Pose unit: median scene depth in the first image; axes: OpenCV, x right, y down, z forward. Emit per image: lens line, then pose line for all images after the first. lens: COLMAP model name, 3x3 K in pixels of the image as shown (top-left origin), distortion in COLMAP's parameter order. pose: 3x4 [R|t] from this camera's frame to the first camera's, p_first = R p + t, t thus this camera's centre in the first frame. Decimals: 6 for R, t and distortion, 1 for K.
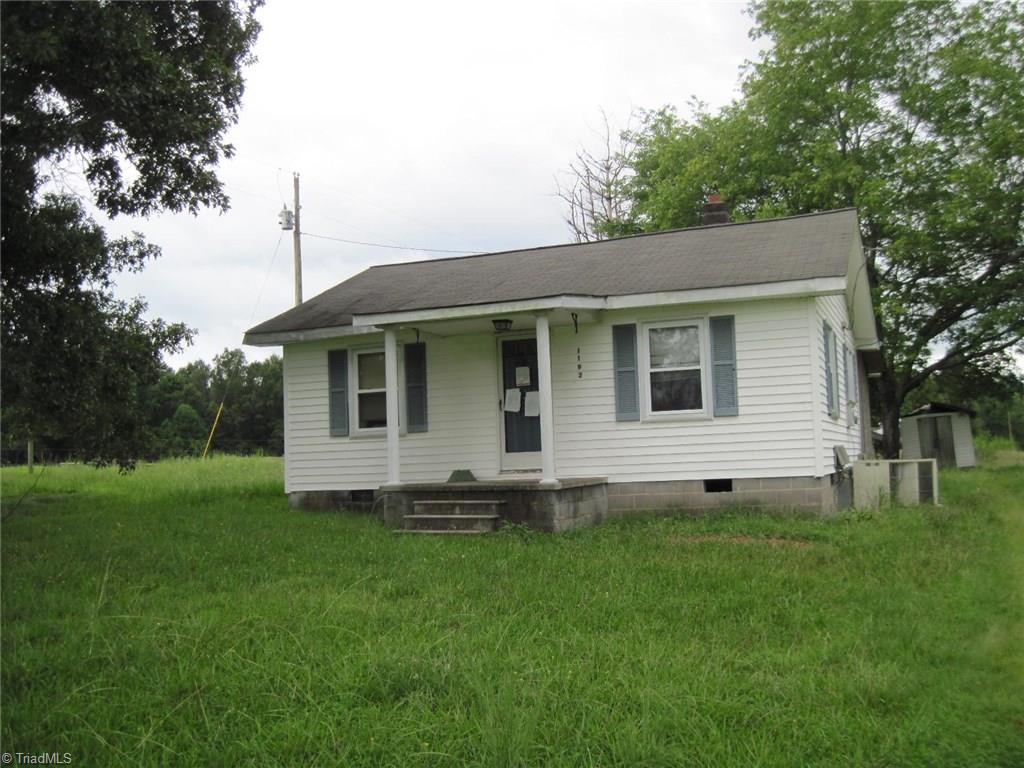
lens RADIAL K [[1047.5, 0, 511.3], [0, 1047.5, 382.7], [0, 0, 1]] dist [-0.073200, 0.000000]
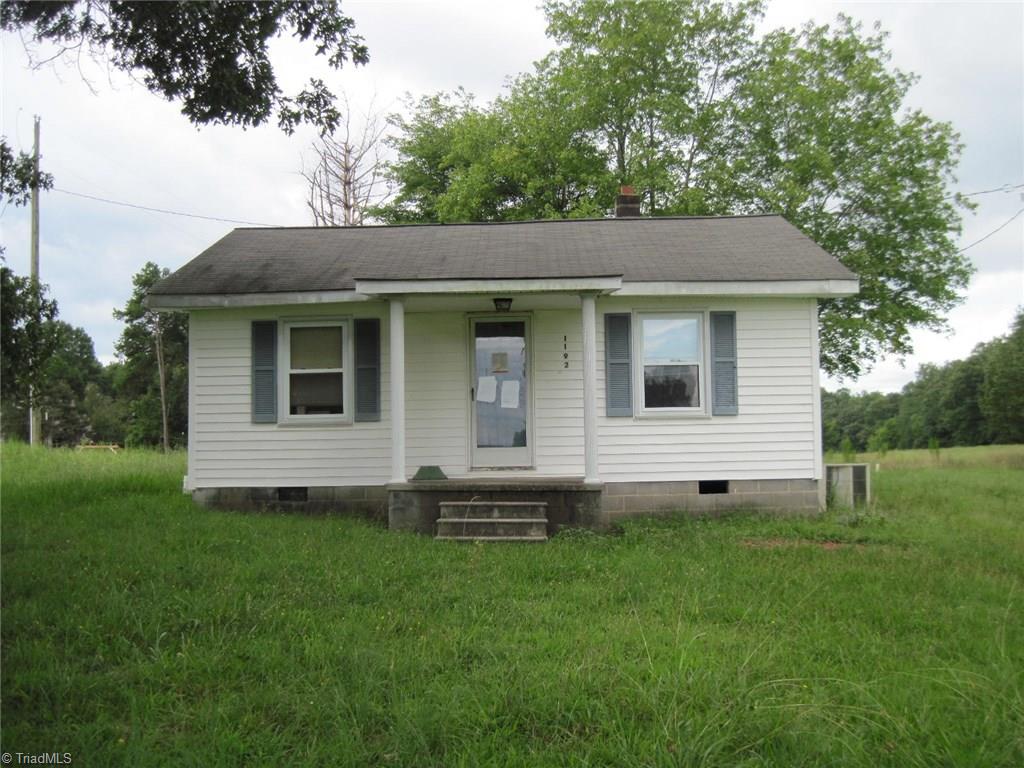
lens RADIAL K [[1047.5, 0, 512.2], [0, 1047.5, 388.1], [0, 0, 1]] dist [-0.073200, 0.000000]
pose [[0.937640, 0.042559, 0.344991, -0.302264], [-0.045622, 0.998958, 0.000762, 0.014809], [-0.344600, -0.016453, 0.938606, 0.157883]]
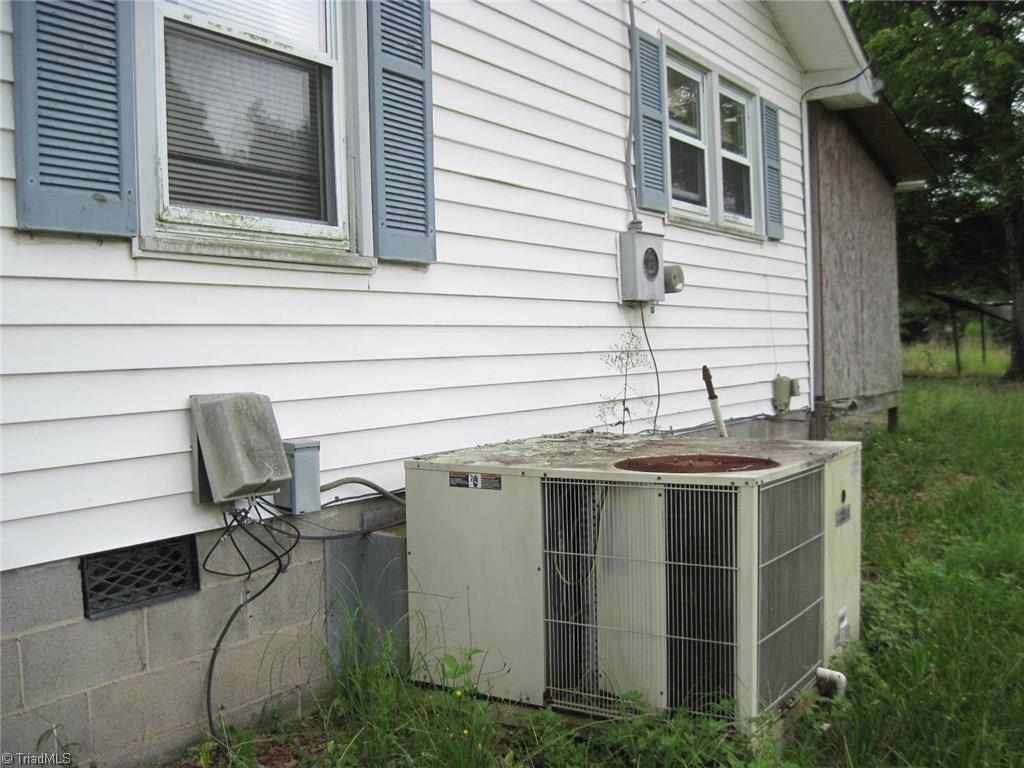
lens RADIAL K [[1047.5, 0, 512.3], [0, 1047.5, 383.5], [0, 0, 1]] dist [-0.073200, 0.000000]
pose [[0.208487, -0.007558, 0.977996, -0.058773], [-0.083299, 0.996199, 0.025456, 0.052882], [-0.974471, -0.086773, 0.207065, 0.882514]]
